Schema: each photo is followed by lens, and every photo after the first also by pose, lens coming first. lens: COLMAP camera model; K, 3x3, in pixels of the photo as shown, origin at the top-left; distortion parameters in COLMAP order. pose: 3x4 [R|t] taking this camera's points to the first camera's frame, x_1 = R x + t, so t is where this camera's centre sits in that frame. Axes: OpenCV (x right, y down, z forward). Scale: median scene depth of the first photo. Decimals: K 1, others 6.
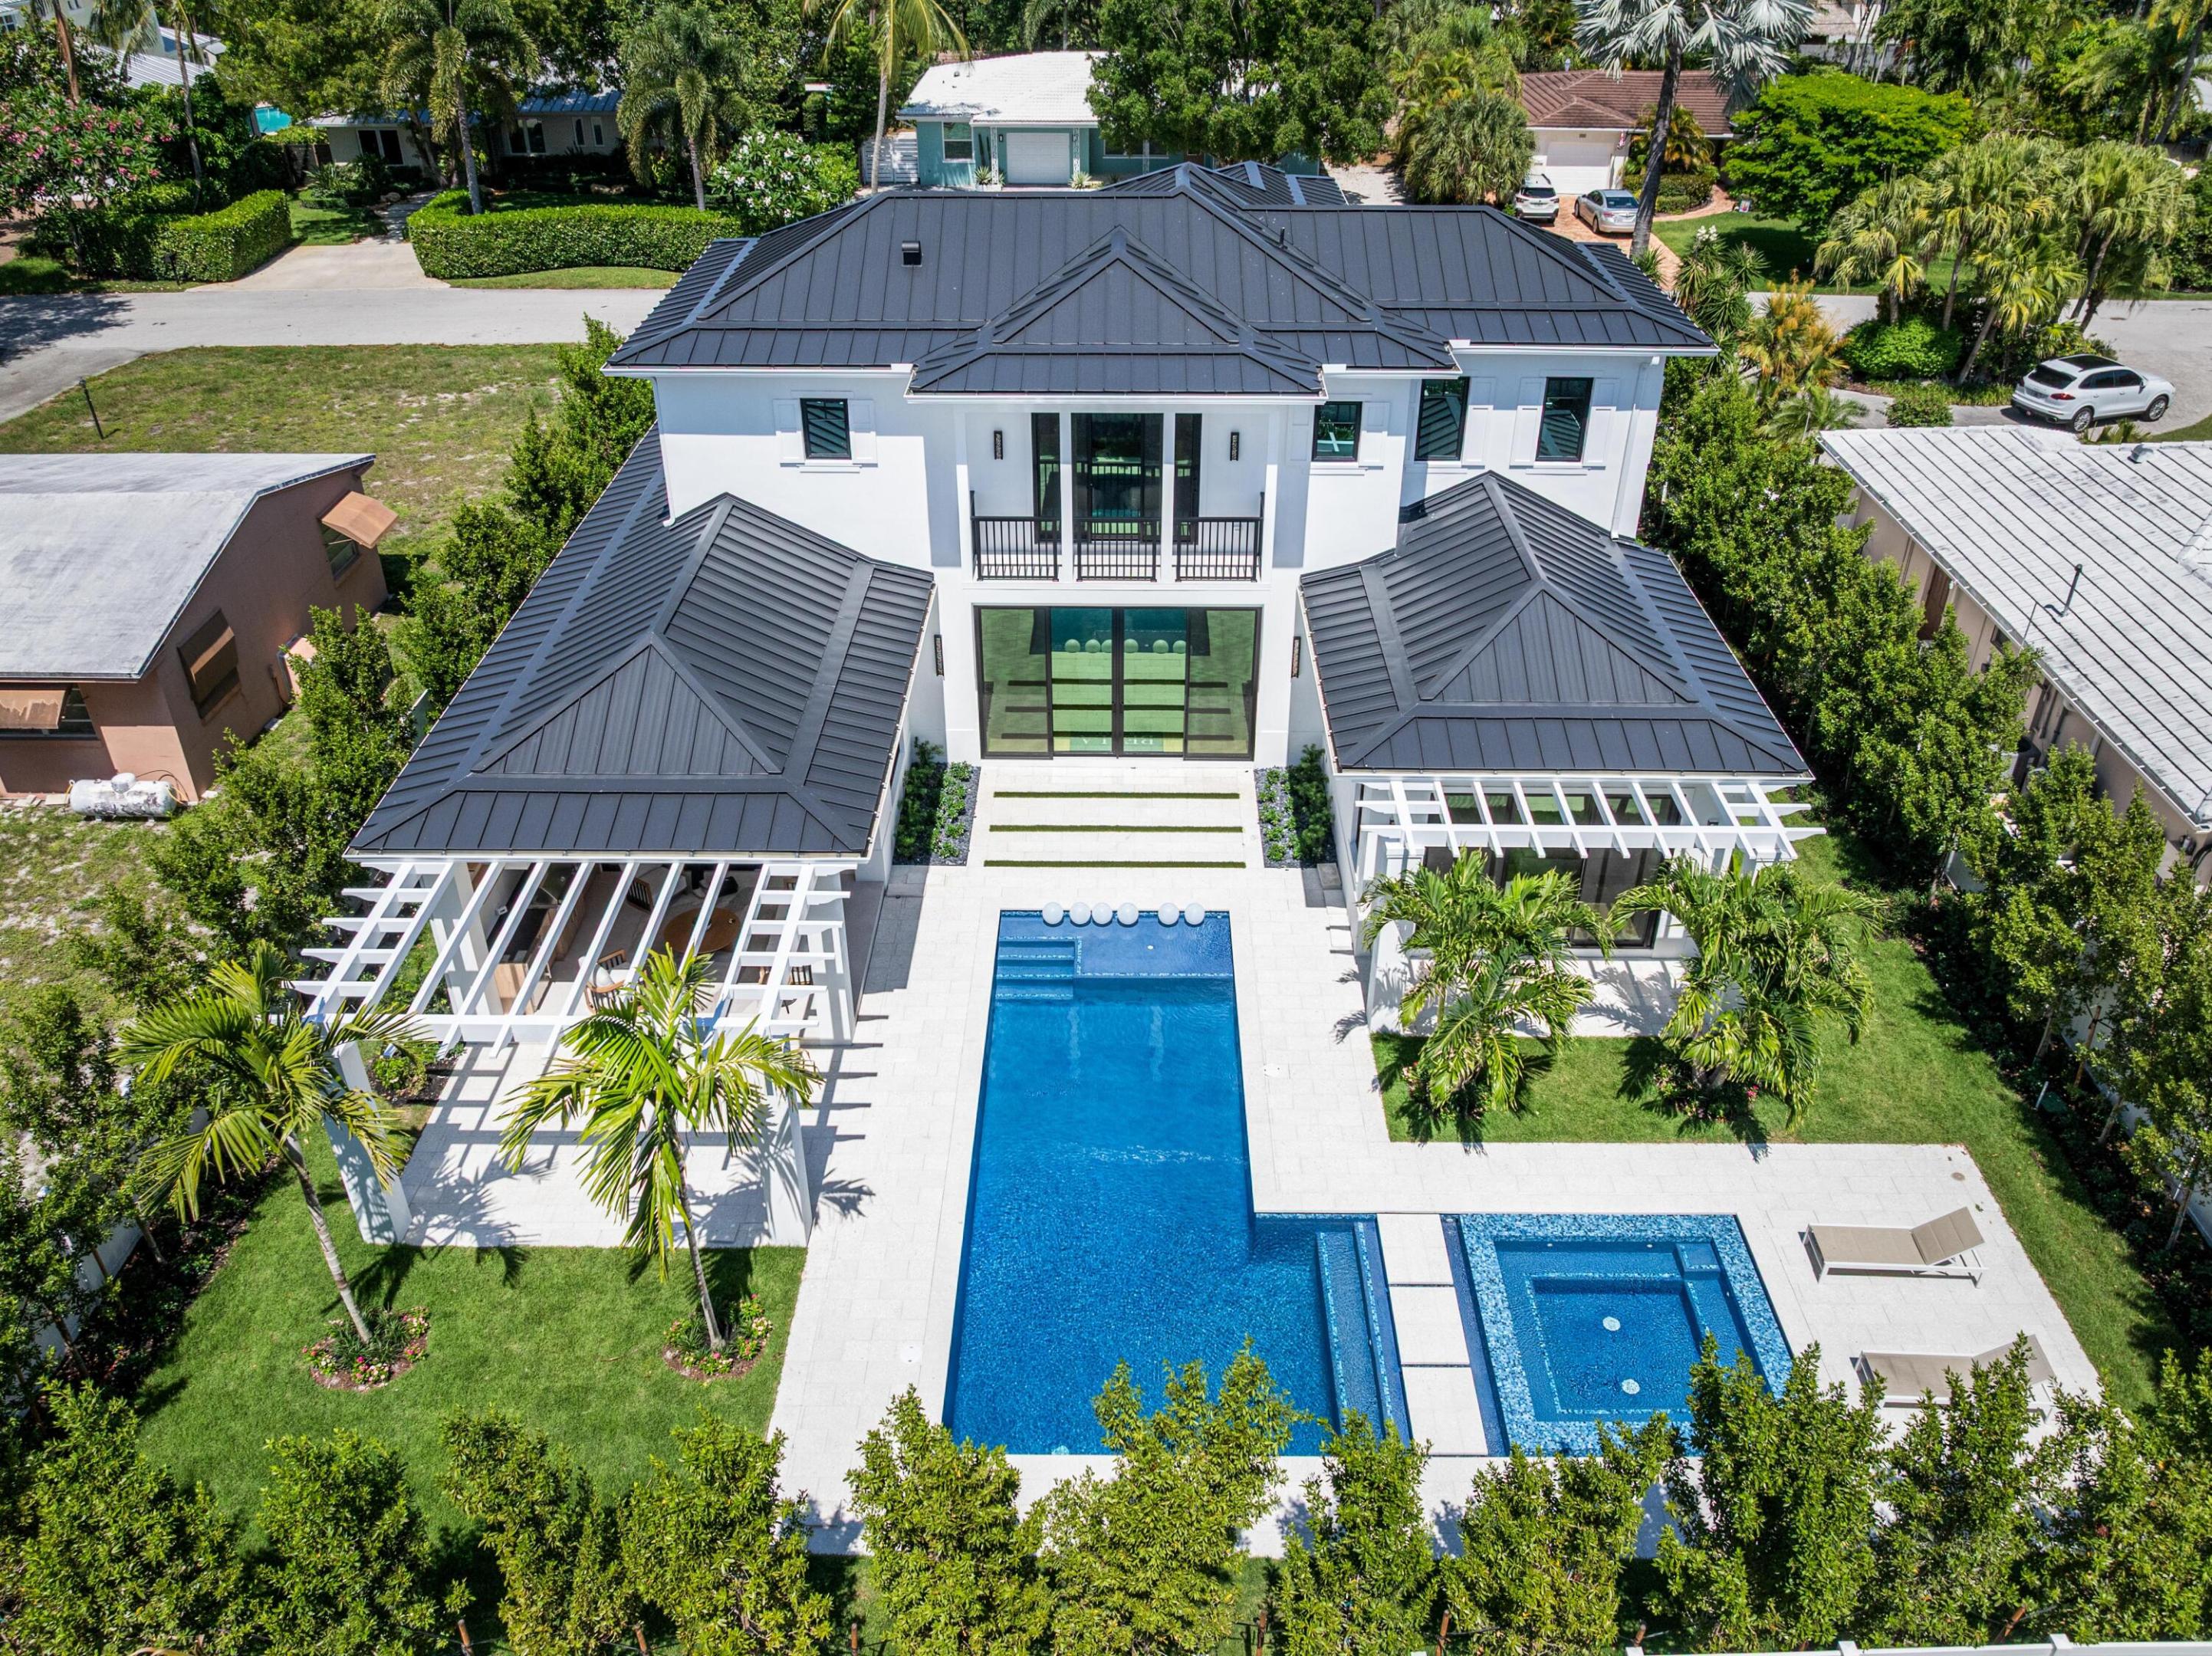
lens RADIAL K [[1697.1, 0, 1127.4], [0, 1697.1, 768.8], [0, 0, 1]] dist [-0.046756, 0.000434]
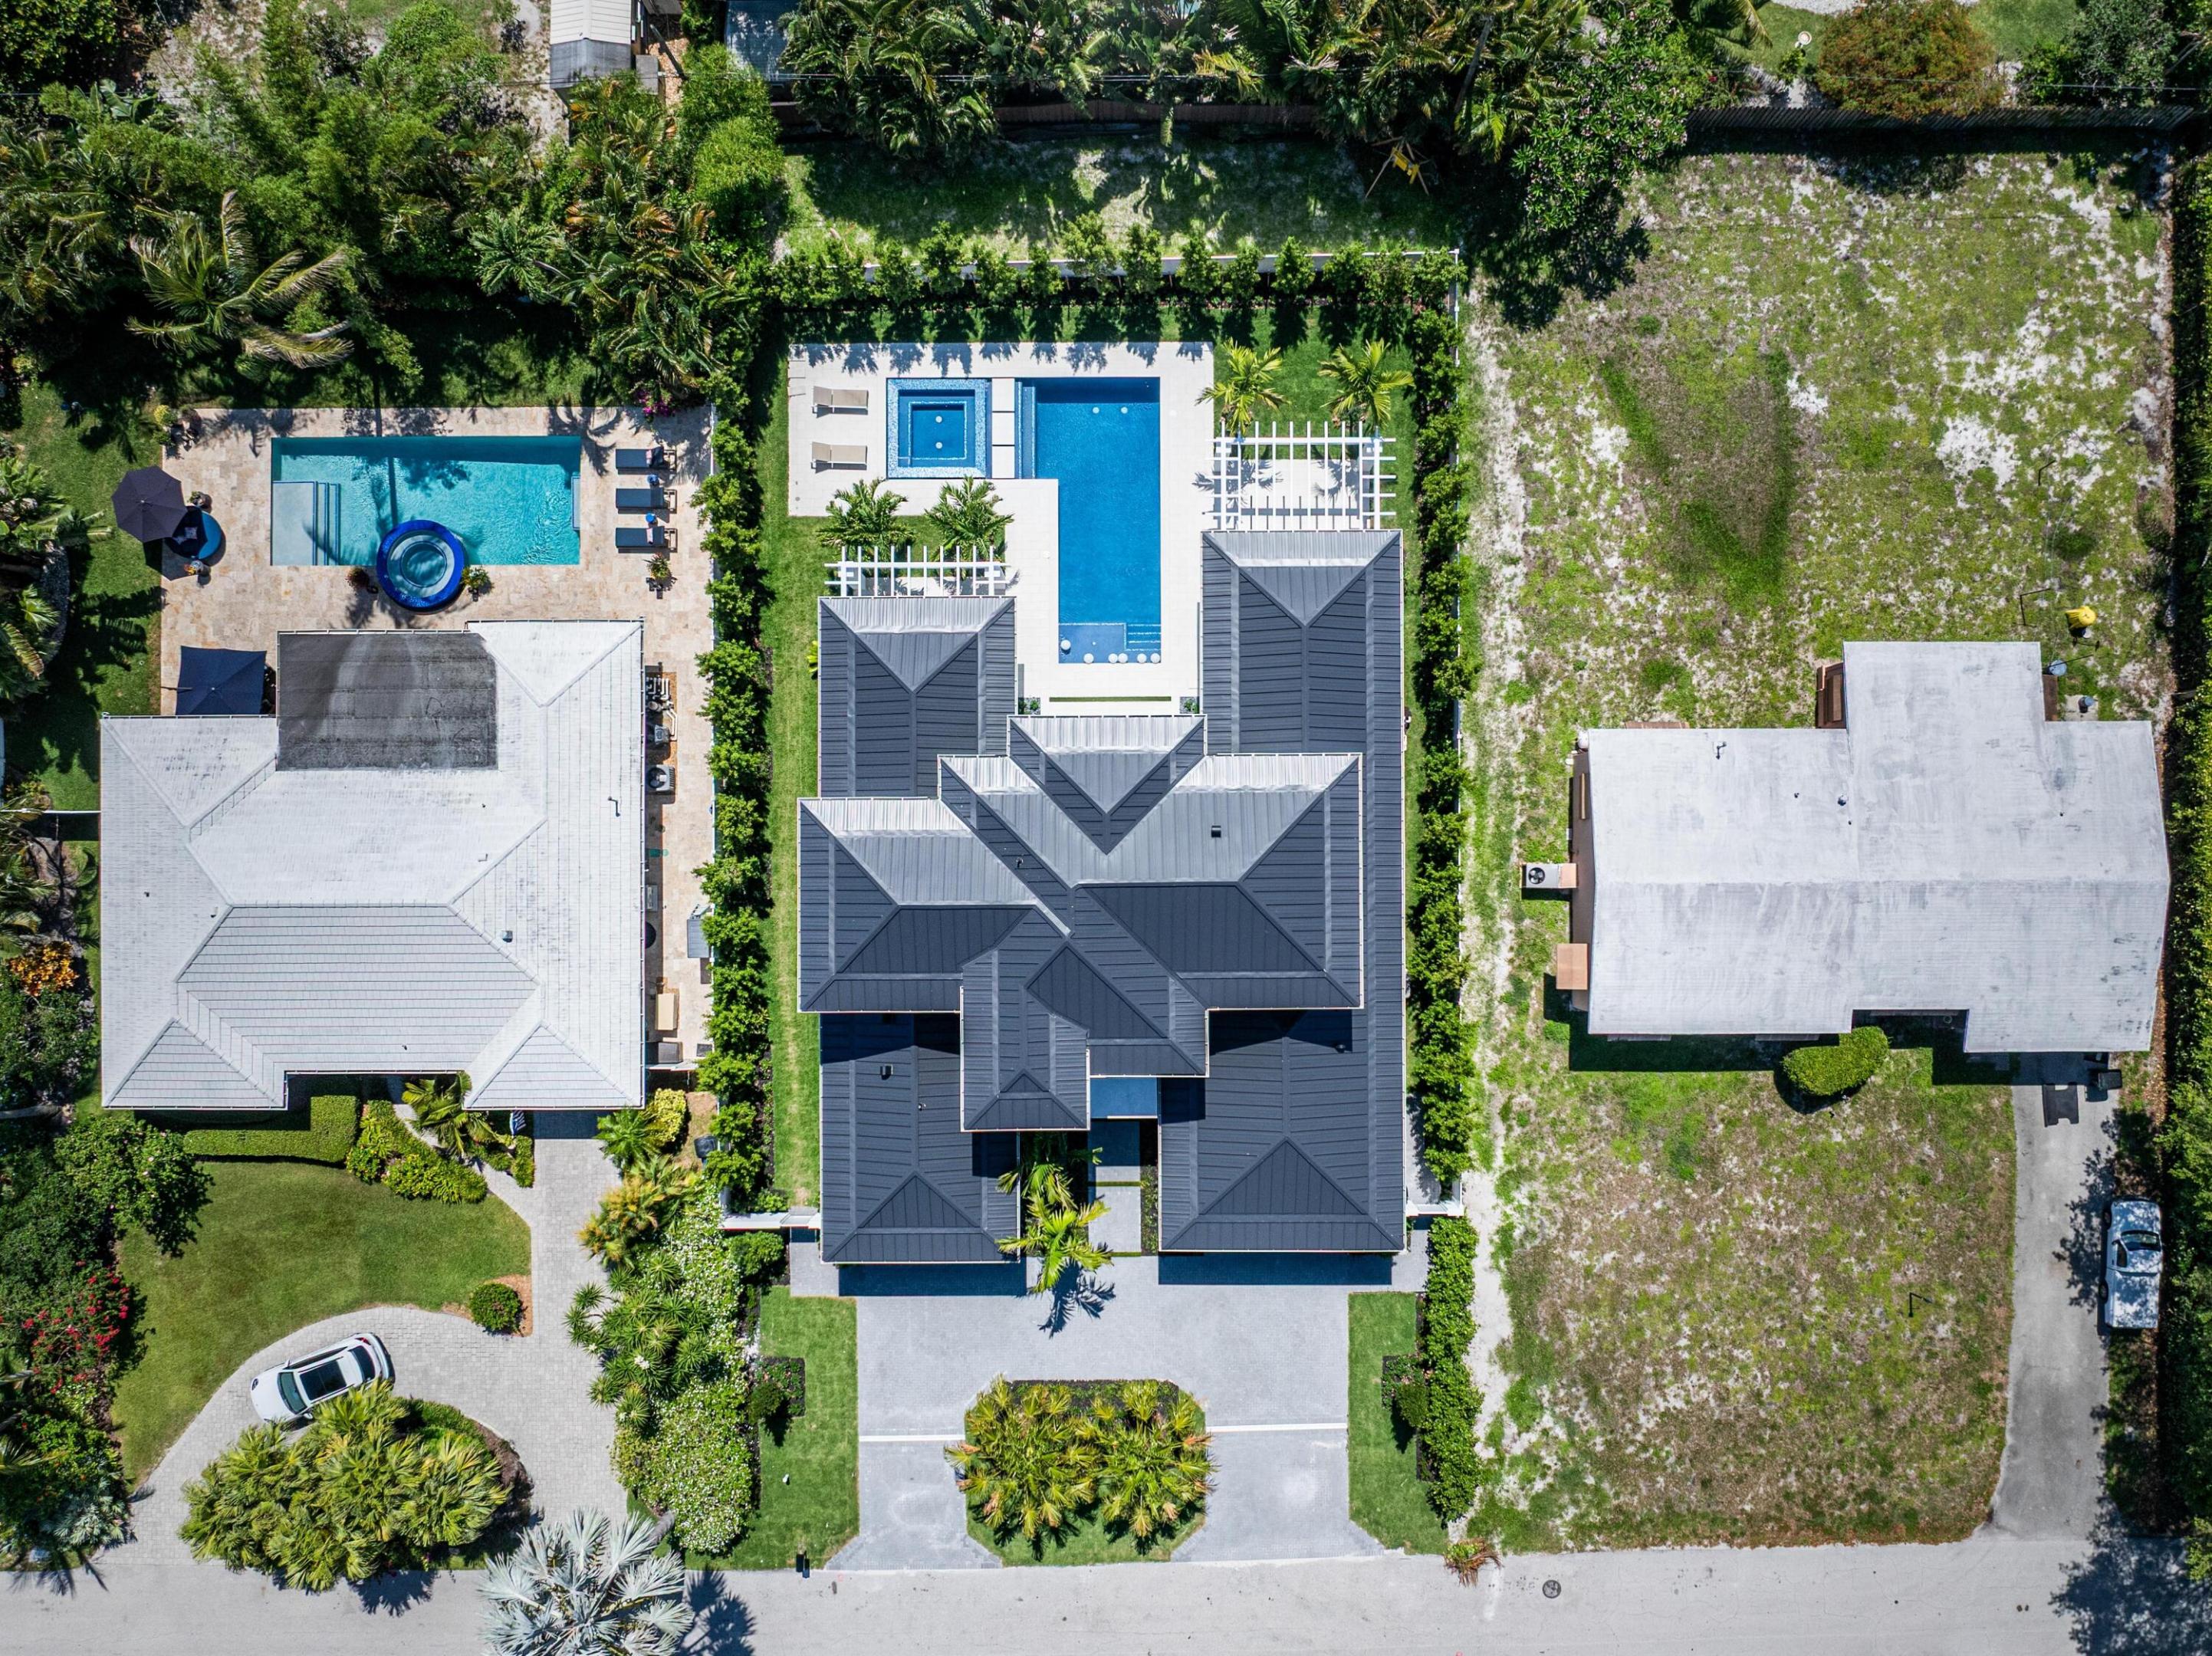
lens RADIAL K [[1894.1, 0, 1144.9], [0, 1894.1, 866.0], [0, 0, 1]] dist [-0.017432, -0.017108]
pose [[-0.999950, 0.006857, -0.007264, -0.032440], [-0.009733, -0.505063, 0.863027, -2.105306], [0.002249, 0.863055, 0.505105, -0.023813]]
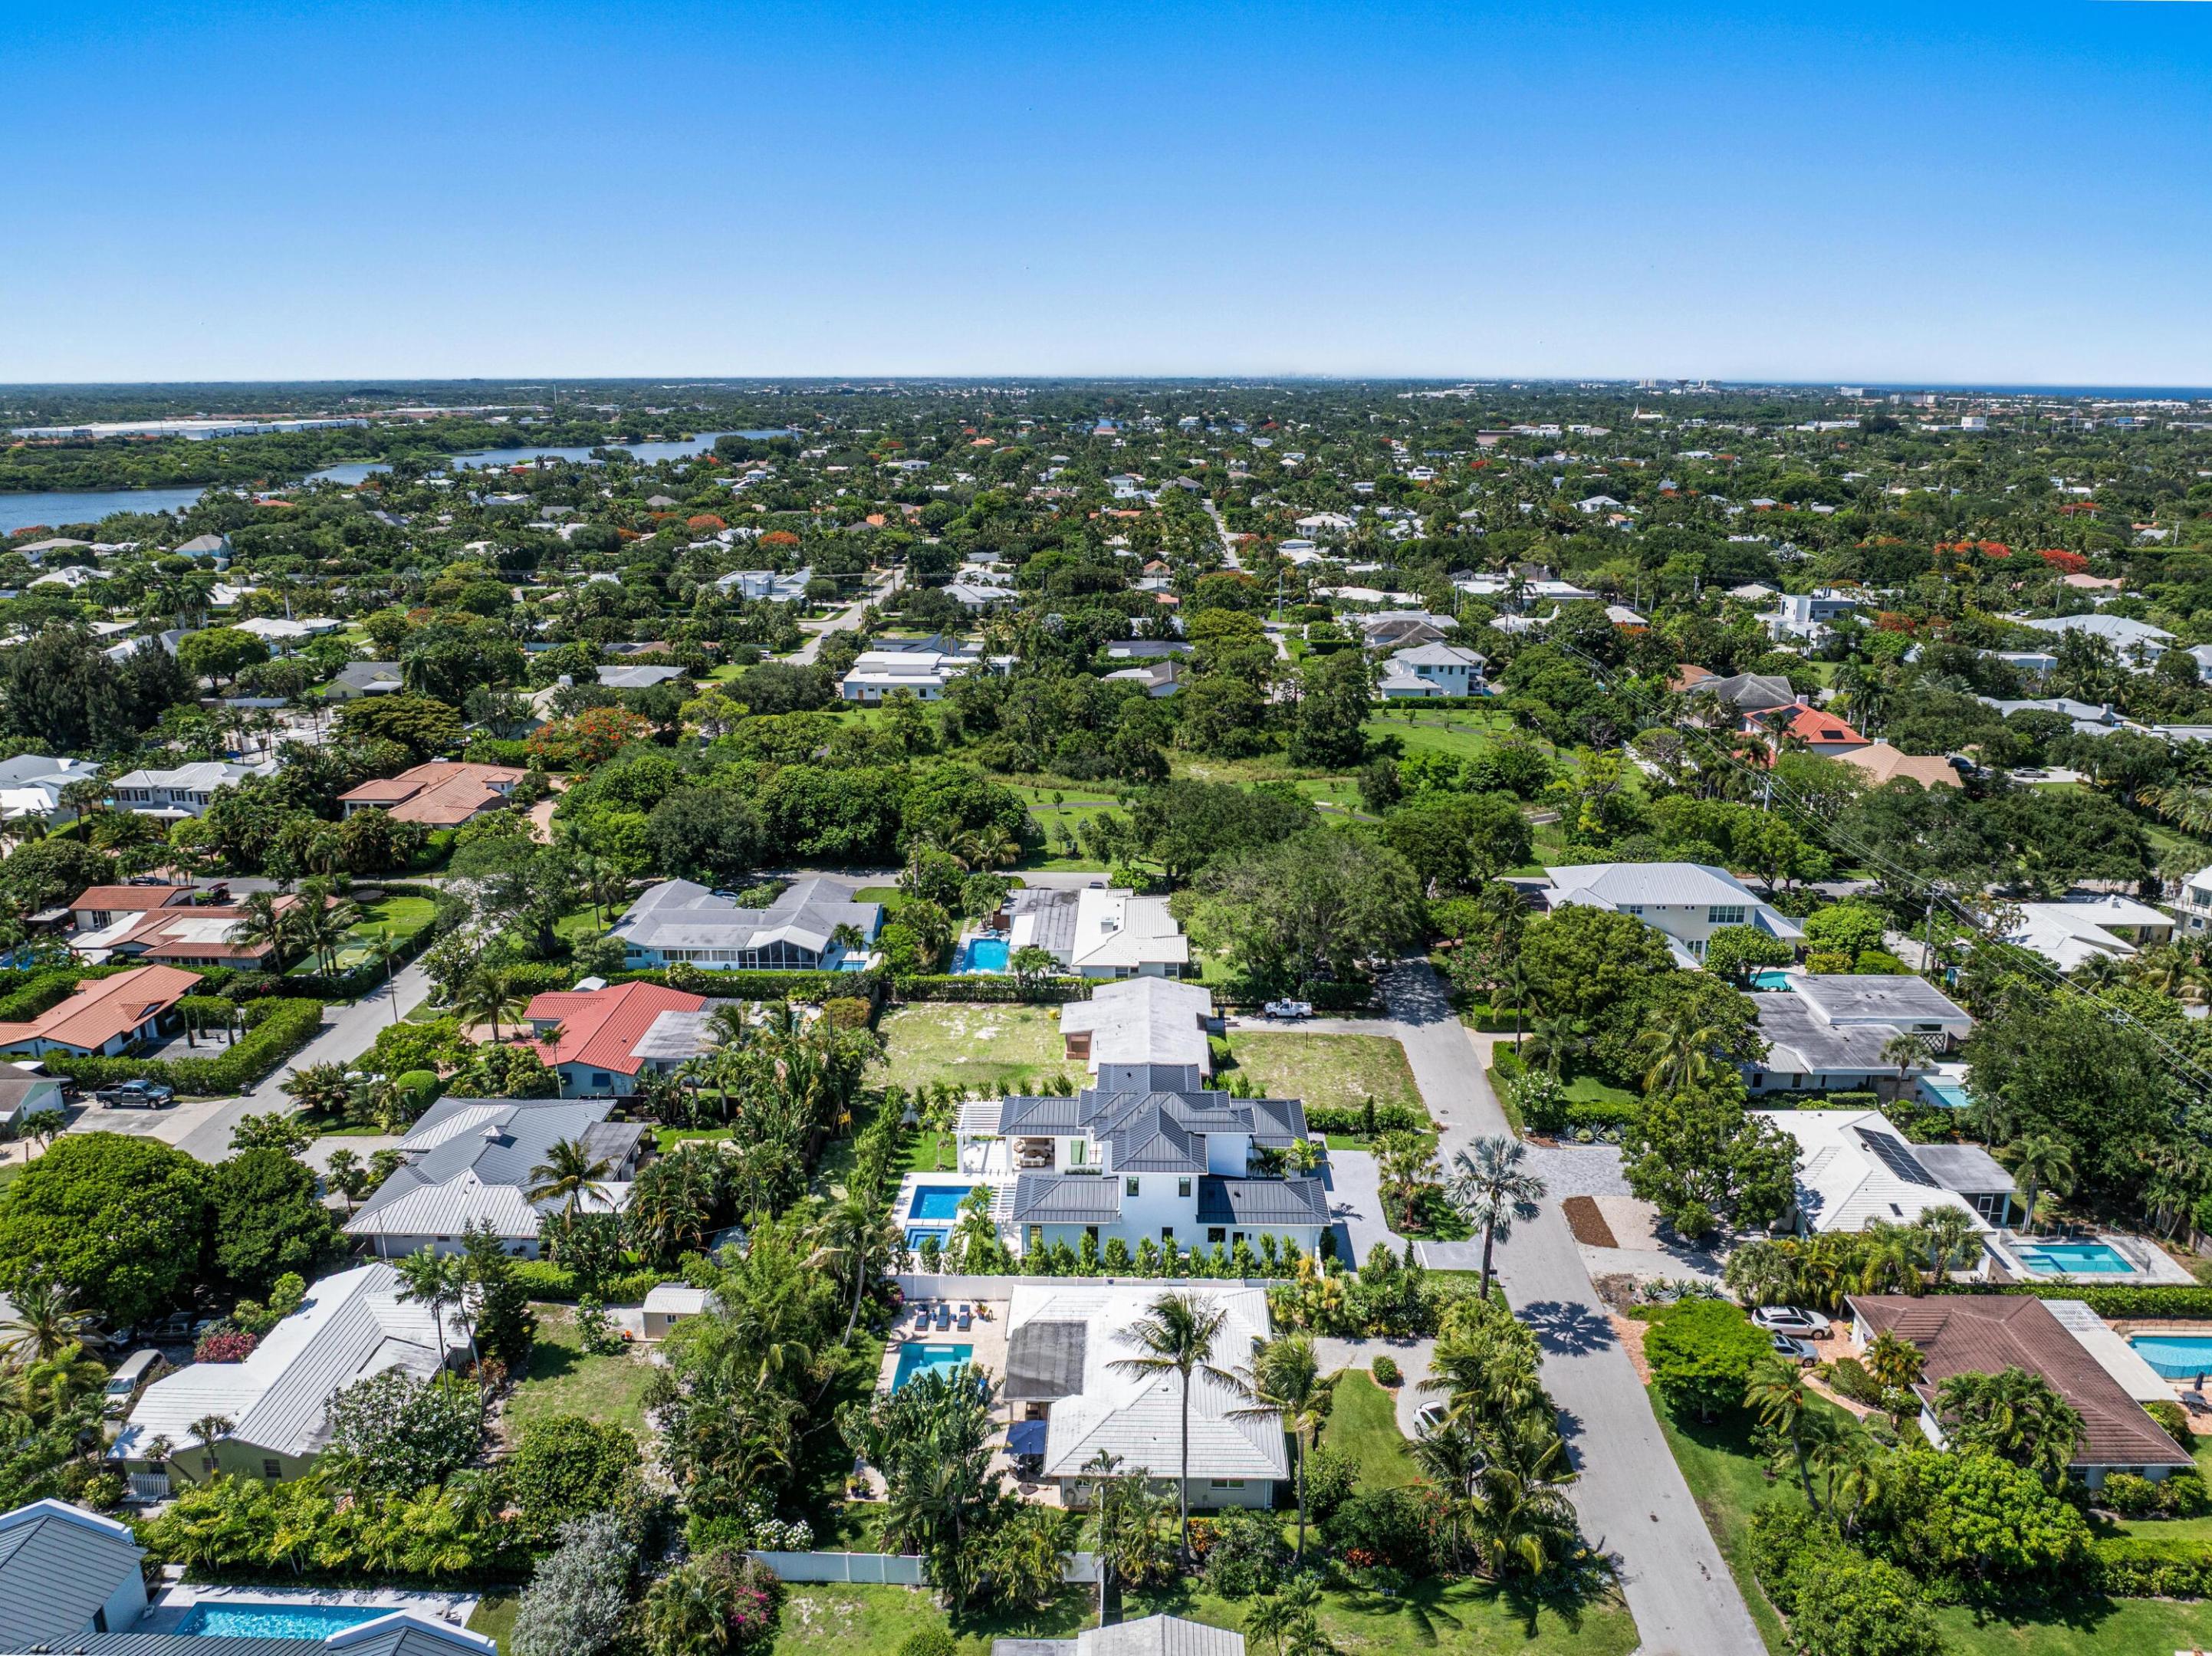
lens RADIAL K [[1573.0, 0, 1116.3], [0, 1573.0, 786.5], [0, 0, 1]] dist [-0.038670, 0.001578]
pose [[-0.017086, 0.250548, -0.967953, 3.814210], [-0.513005, 0.828758, 0.223574, -1.887231], [0.858215, 0.500385, 0.114372, 0.076879]]
